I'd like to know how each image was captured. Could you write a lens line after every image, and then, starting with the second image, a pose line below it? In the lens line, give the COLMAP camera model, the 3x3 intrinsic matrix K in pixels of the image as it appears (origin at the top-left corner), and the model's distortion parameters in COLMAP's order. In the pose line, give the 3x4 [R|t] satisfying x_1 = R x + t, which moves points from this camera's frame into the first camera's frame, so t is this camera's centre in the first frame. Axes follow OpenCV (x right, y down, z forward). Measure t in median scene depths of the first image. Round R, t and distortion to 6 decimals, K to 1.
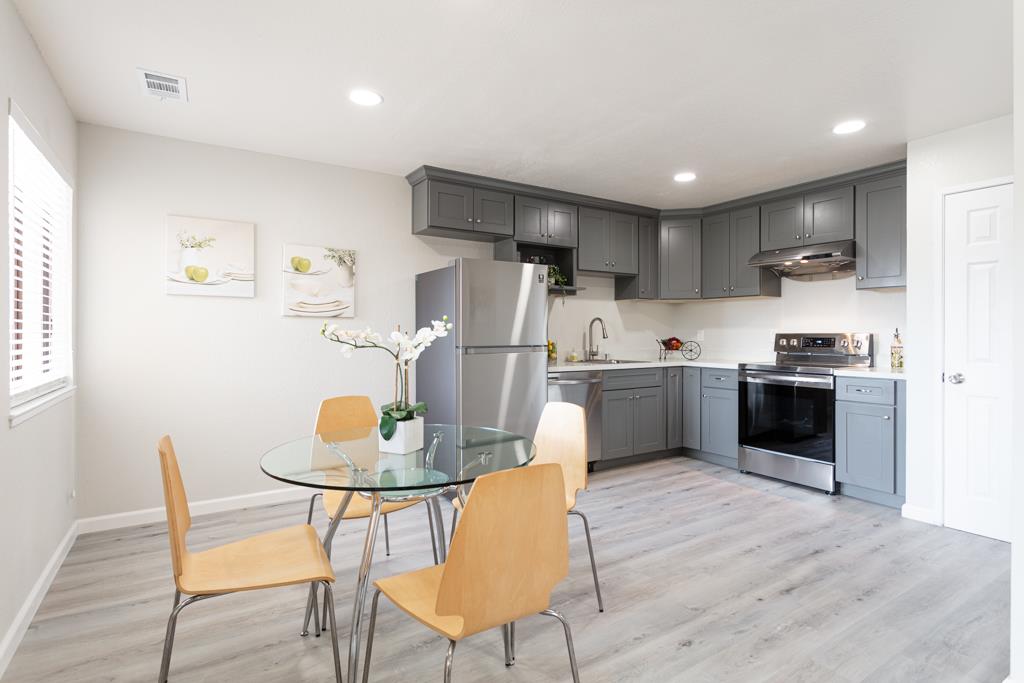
lens RADIAL K [[509.1, 0, 506.2], [0, 509.1, 334.3], [0, 0, 1]] dist [-0.012090, 0.006080]
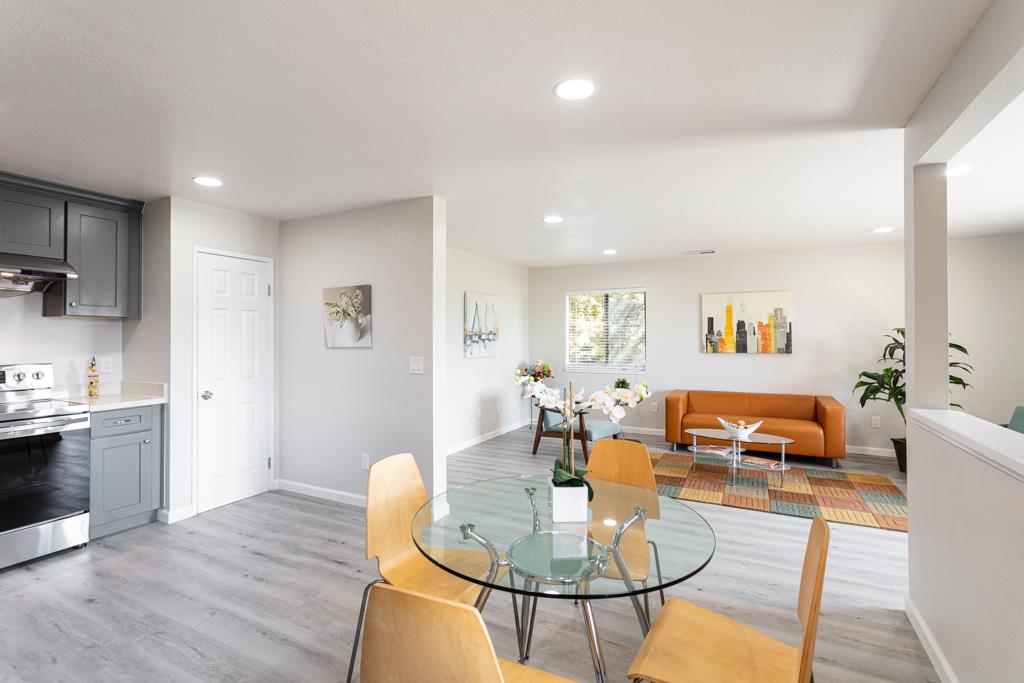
lens RADIAL K [[477.6, 0, 505.3], [0, 477.6, 335.9], [0, 0, 1]] dist [-0.000770, 0.001452]
pose [[-0.505931, 0.002163, 0.862571, -0.453737], [0.003541, 0.999994, -0.000430, -0.050595], [-0.862567, 0.002836, -0.505936, 0.773801]]
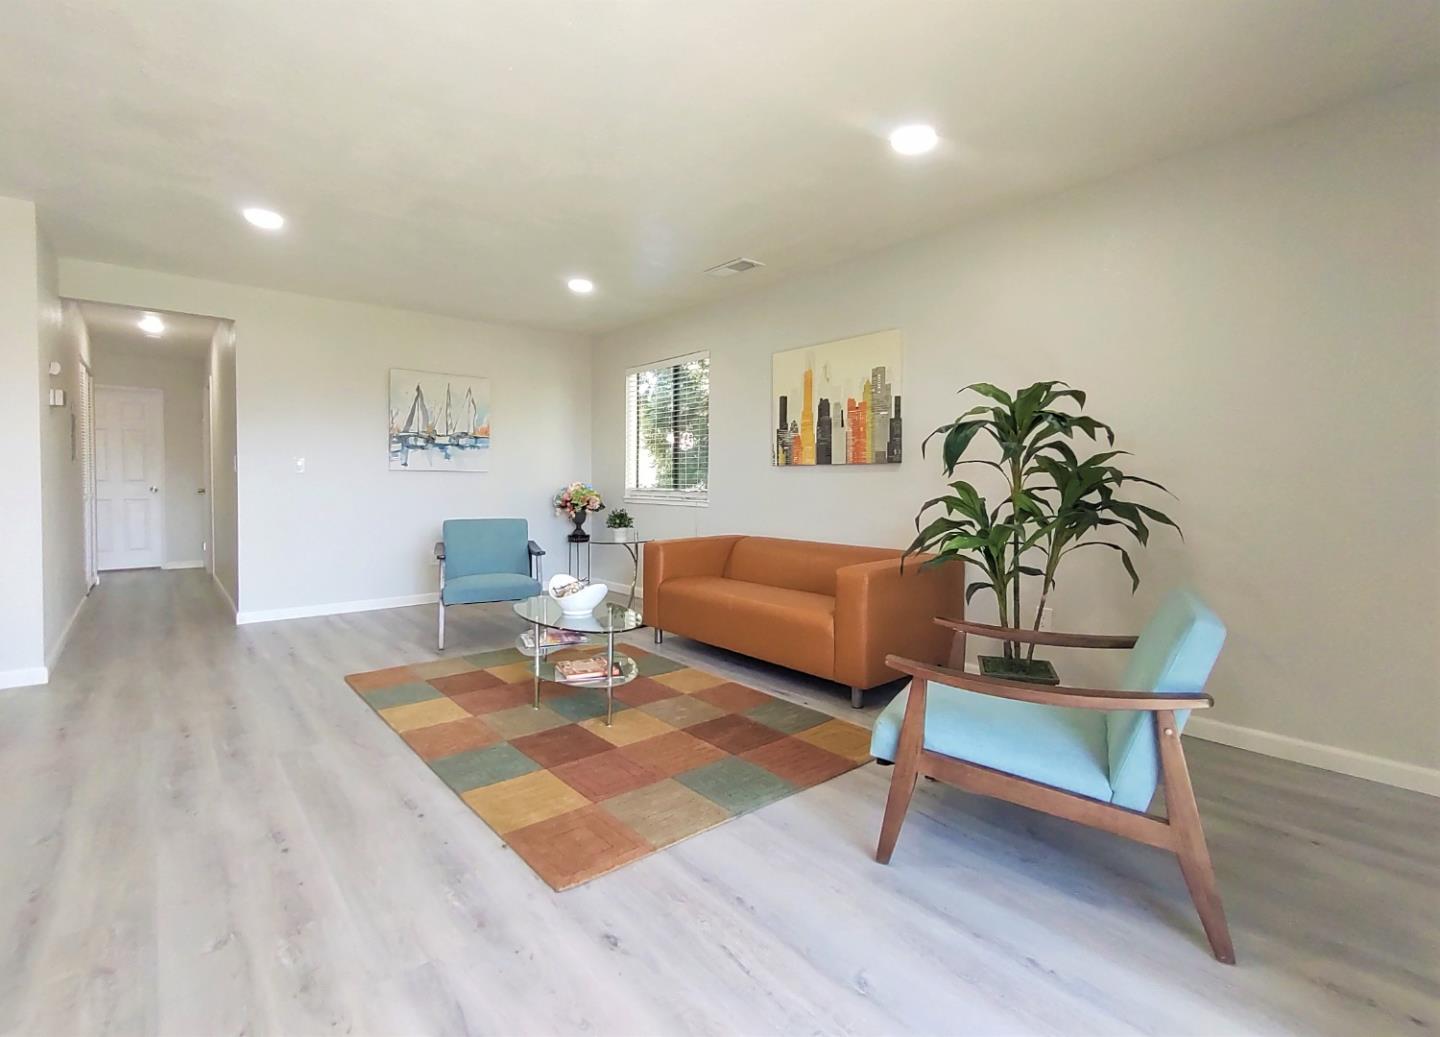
lens RADIAL K [[678.7, 0, 719.6], [0, 678.7, 498.4], [0, 0, 1]] dist [-0.010744, 0.003822]
pose [[-0.143769, -0.028449, 0.989202, -0.573053], [-0.004741, 0.999595, 0.028059, 0.035062], [-0.989600, -0.000656, -0.143846, -0.382745]]
